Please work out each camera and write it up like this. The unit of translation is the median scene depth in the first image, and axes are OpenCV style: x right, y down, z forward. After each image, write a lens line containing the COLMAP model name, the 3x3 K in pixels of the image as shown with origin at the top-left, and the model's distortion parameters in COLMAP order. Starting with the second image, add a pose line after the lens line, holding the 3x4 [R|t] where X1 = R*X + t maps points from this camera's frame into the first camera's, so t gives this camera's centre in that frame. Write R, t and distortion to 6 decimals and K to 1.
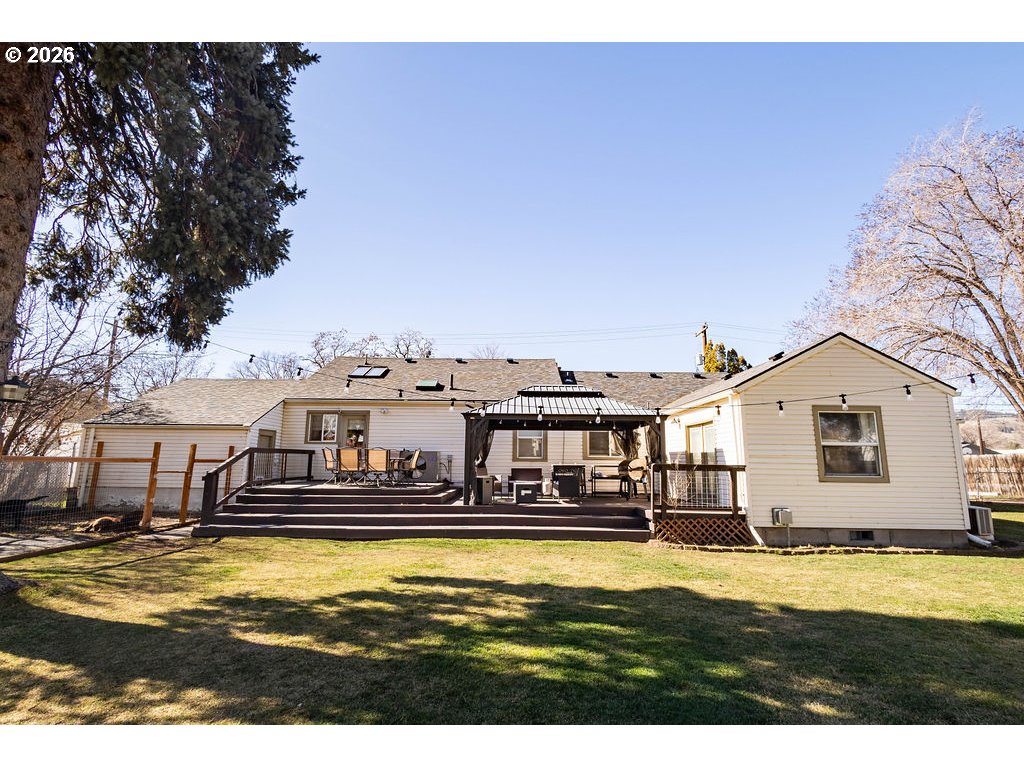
lens RADIAL K [[470.2, 0, 512.5], [0, 470.2, 382.3], [0, 0, 1]] dist [0.003543, -0.000187]
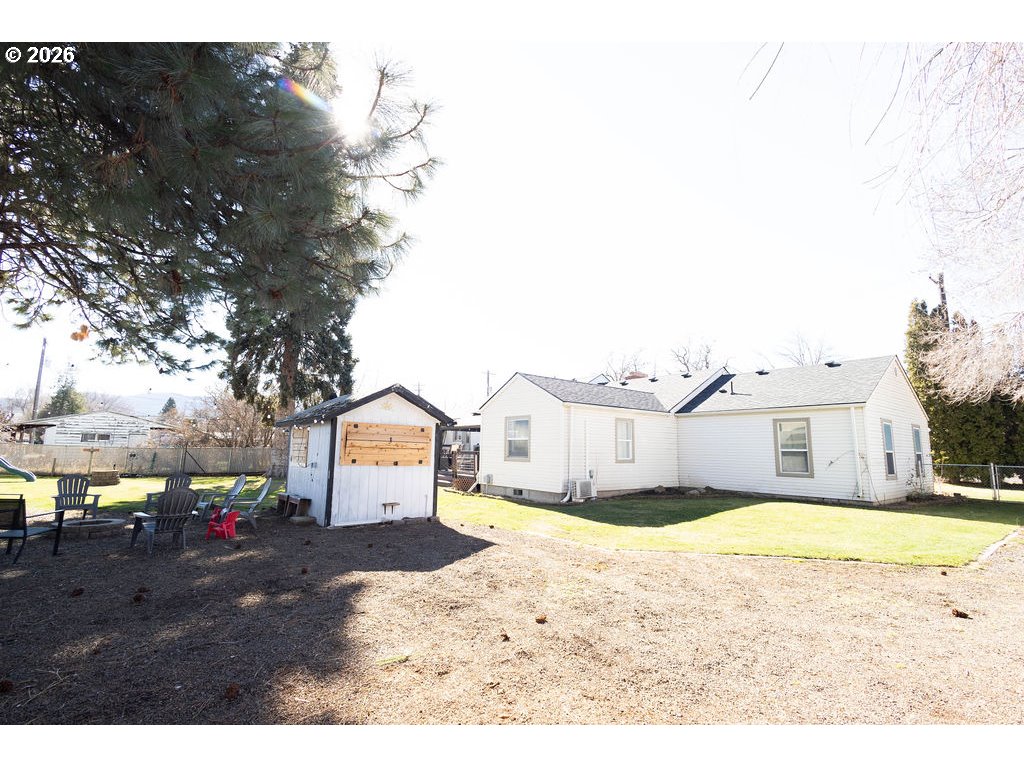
lens RADIAL K [[470.2, 0, 512.5], [0, 470.2, 382.3], [0, 0, 1]] dist [0.003543, -0.000187]
pose [[0.615263, -0.119665, -0.779187, 1.584773], [0.133706, 0.989932, -0.046453, 0.005049], [0.776901, -0.075601, 0.625068, -0.039911]]
